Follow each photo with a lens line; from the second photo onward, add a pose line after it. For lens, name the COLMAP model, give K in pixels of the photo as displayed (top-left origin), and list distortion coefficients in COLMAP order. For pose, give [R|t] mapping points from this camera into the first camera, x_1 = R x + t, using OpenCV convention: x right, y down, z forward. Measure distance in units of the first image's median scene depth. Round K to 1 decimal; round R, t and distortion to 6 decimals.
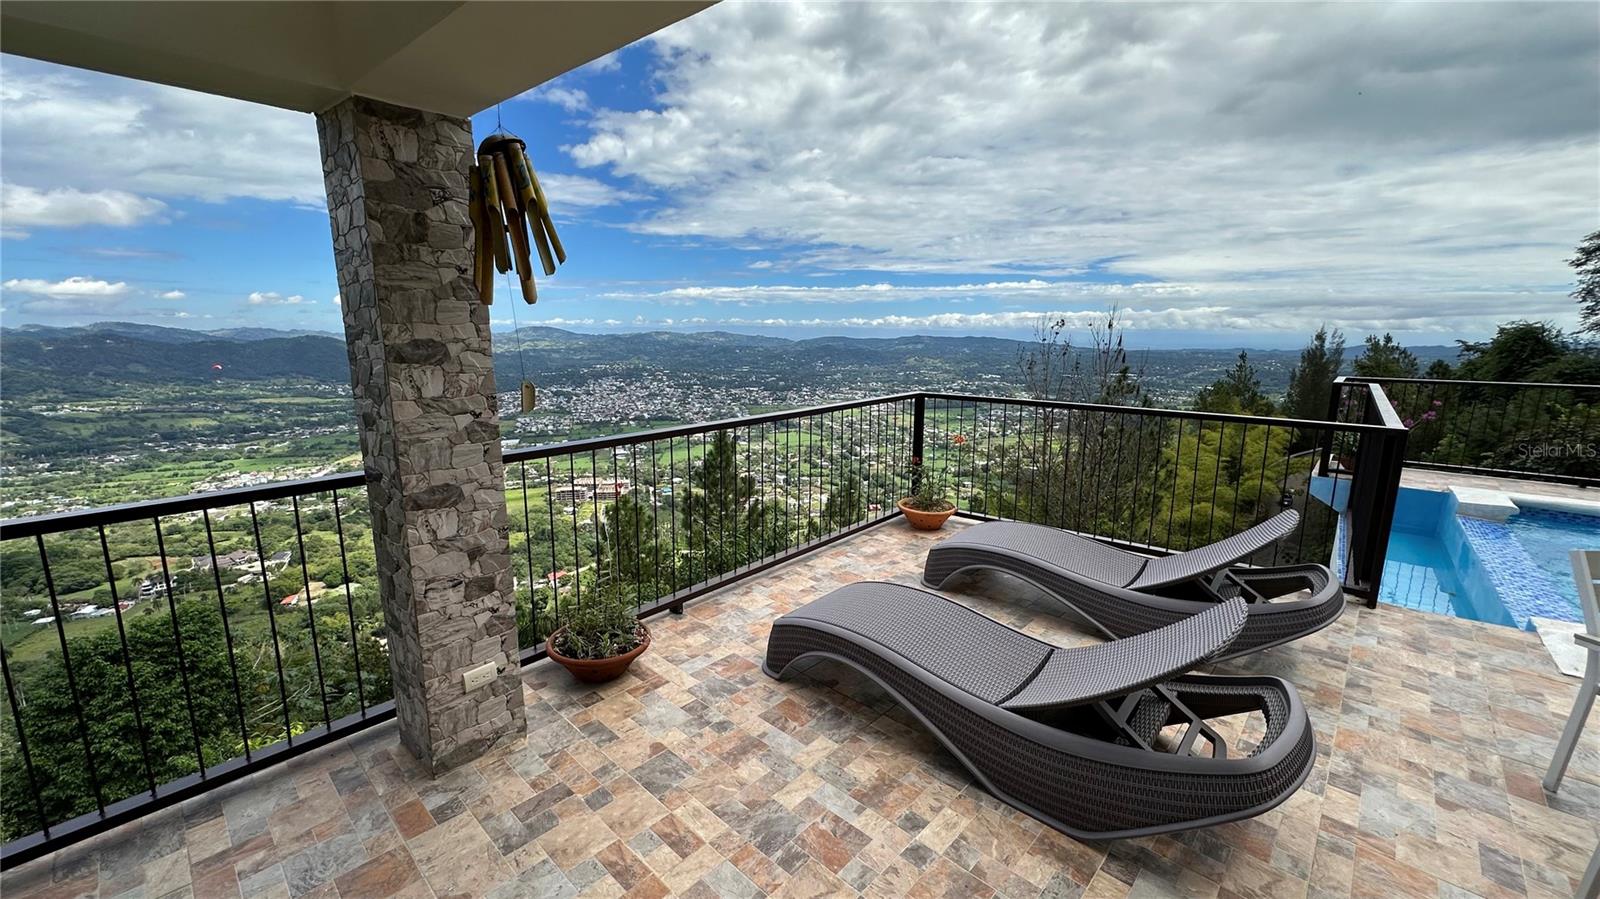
lens RADIAL K [[640.8, 0, 797.7], [0, 640.8, 440.2], [0, 0, 1]] dist [-0.000912, 0.000031]
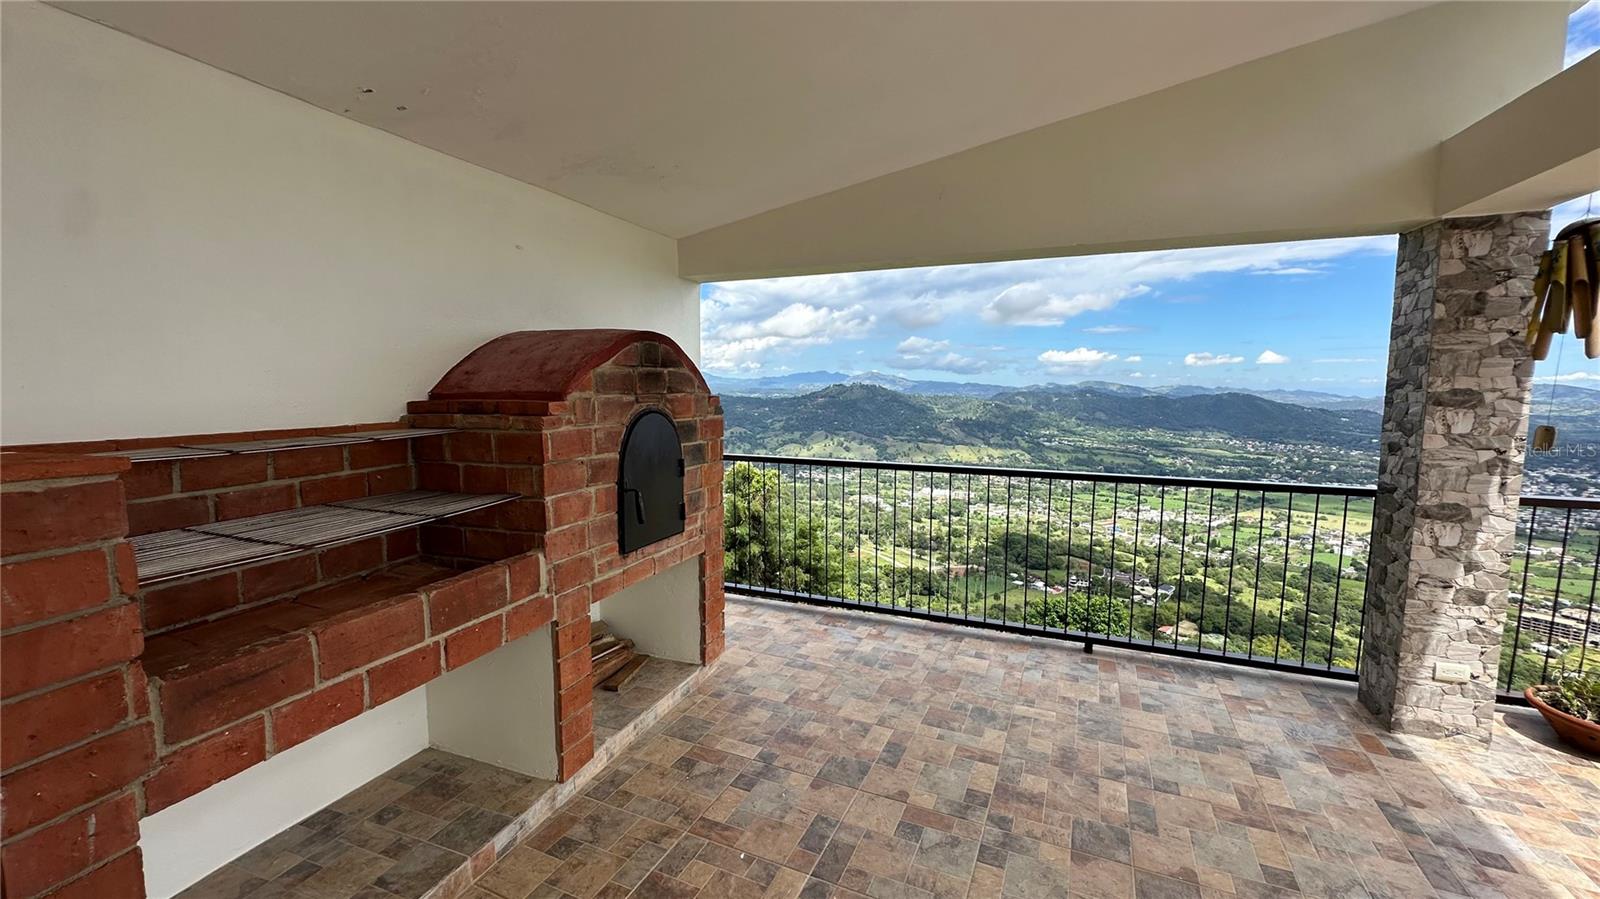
lens RADIAL K [[636.8, 0, 799.9], [0, 636.8, 453.7], [0, 0, 1]] dist [-0.003618, 0.000228]
pose [[0.326512, 0.102314, -0.939639, 0.192641], [-0.164726, 0.985070, 0.050021, 0.125454], [0.930728, 0.138450, 0.338491, -0.646629]]
